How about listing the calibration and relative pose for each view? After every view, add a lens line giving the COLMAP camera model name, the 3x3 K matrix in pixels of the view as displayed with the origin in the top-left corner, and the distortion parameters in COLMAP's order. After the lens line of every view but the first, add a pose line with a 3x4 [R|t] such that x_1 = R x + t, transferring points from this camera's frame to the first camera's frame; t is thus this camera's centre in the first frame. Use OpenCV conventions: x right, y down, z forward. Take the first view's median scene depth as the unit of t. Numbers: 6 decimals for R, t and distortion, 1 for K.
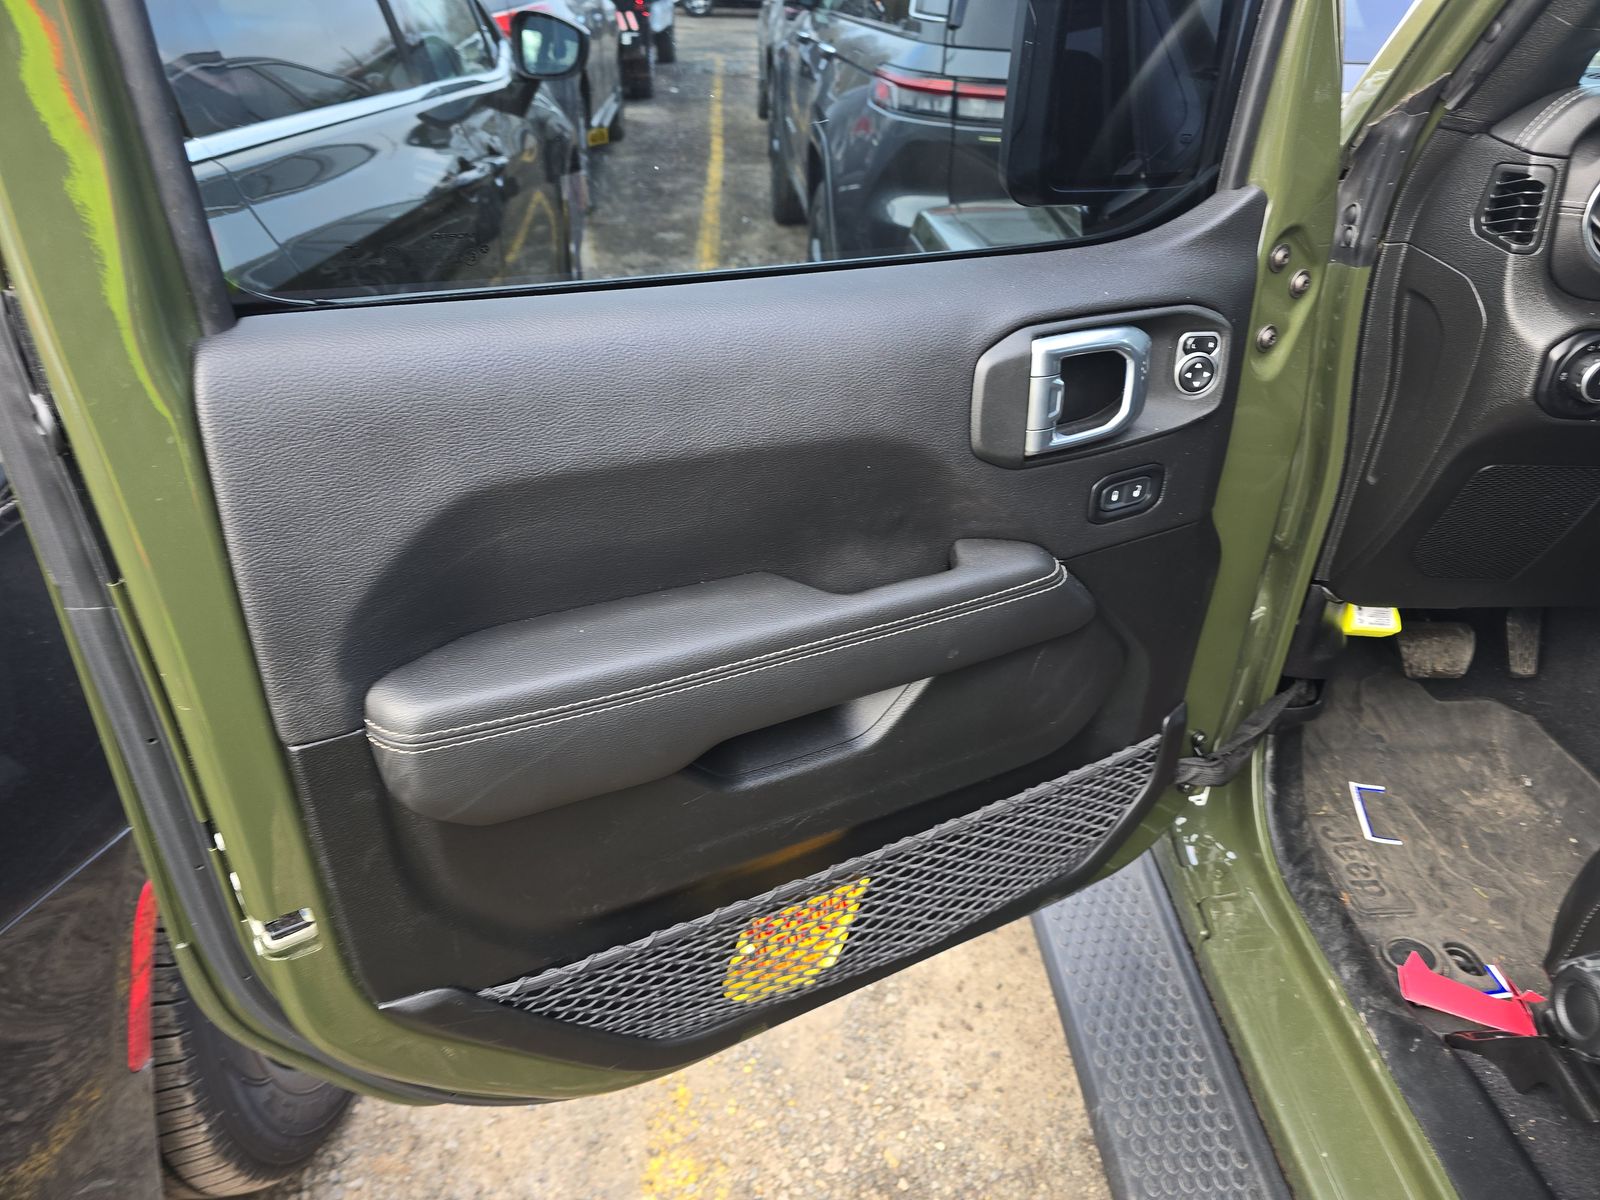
lens RADIAL K [[1089.2, 0, 801.9], [0, 1089.2, 603.2], [0, 0, 1]] dist [0.066568, -0.074084]
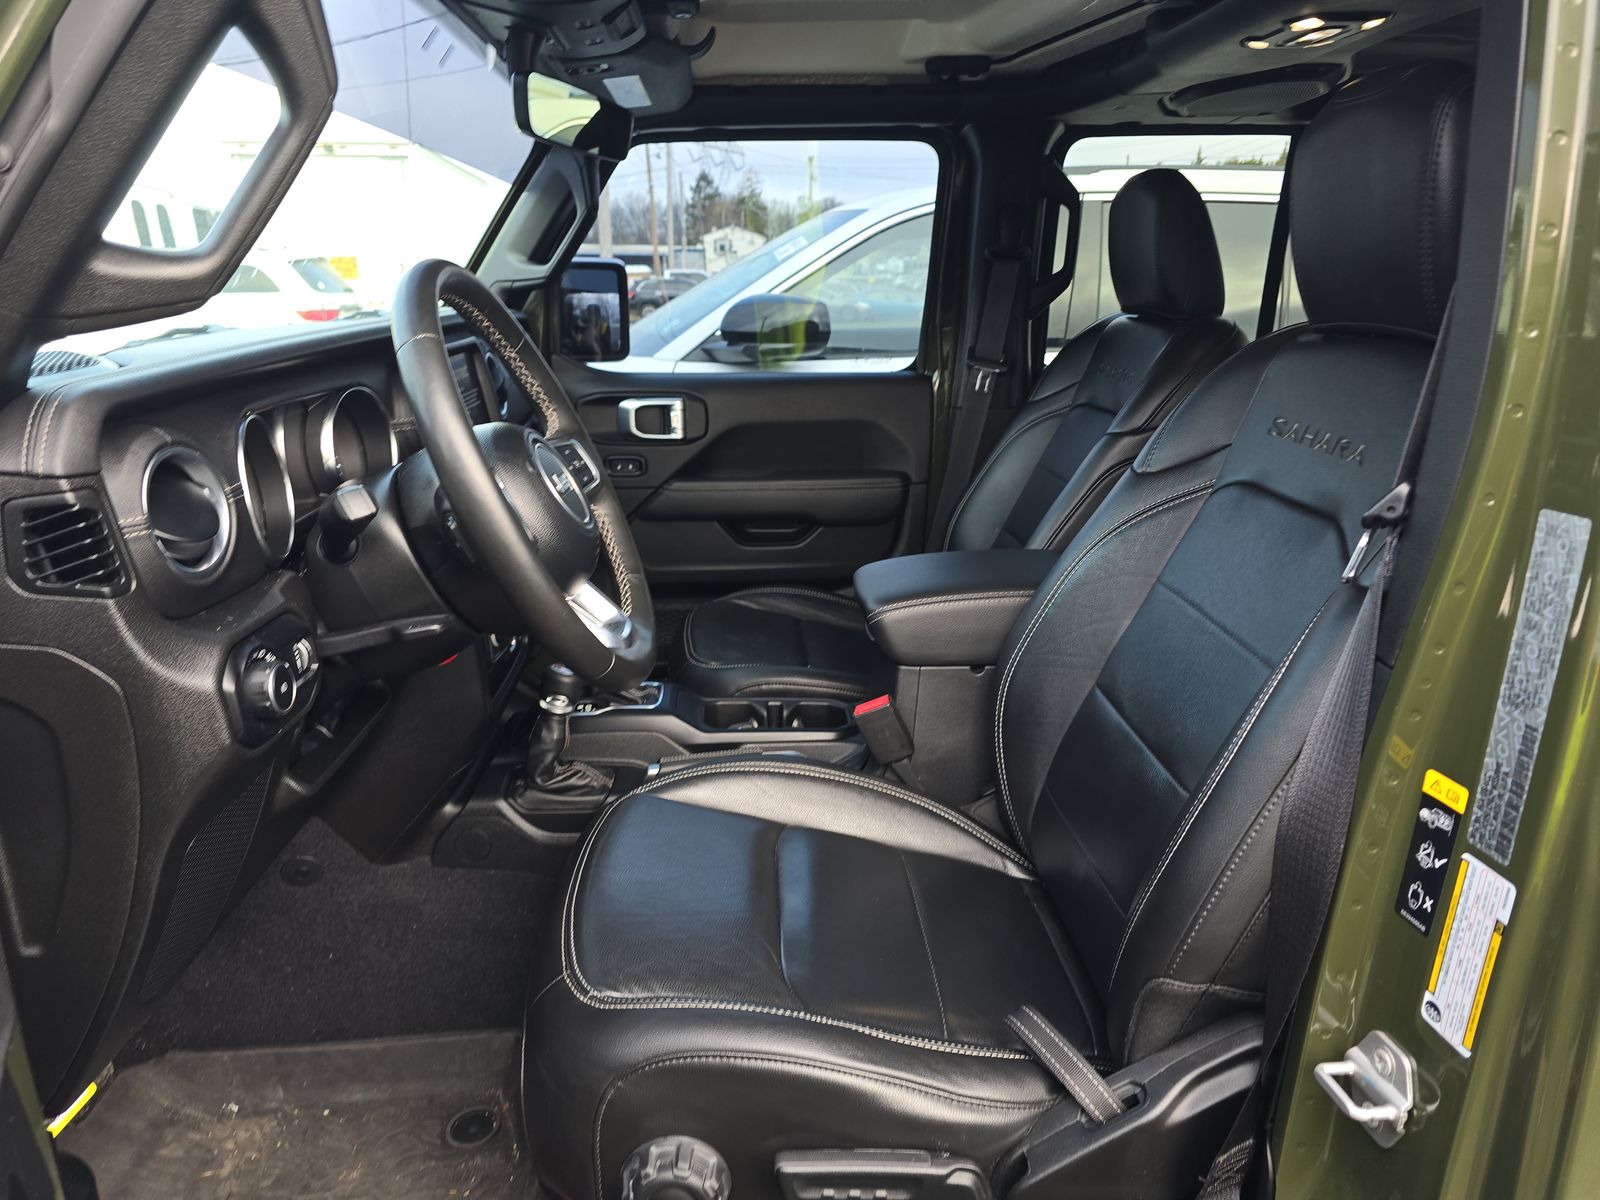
lens RADIAL K [[1089.2, 0, 801.9], [0, 1089.2, 603.2], [0, 0, 1]] dist [0.066568, -0.074084]
pose [[0.005614, -0.317331, 0.948298, -0.052420], [0.510887, 0.816121, 0.270076, -0.266755], [-0.859630, 0.482956, 0.166702, 0.462462]]
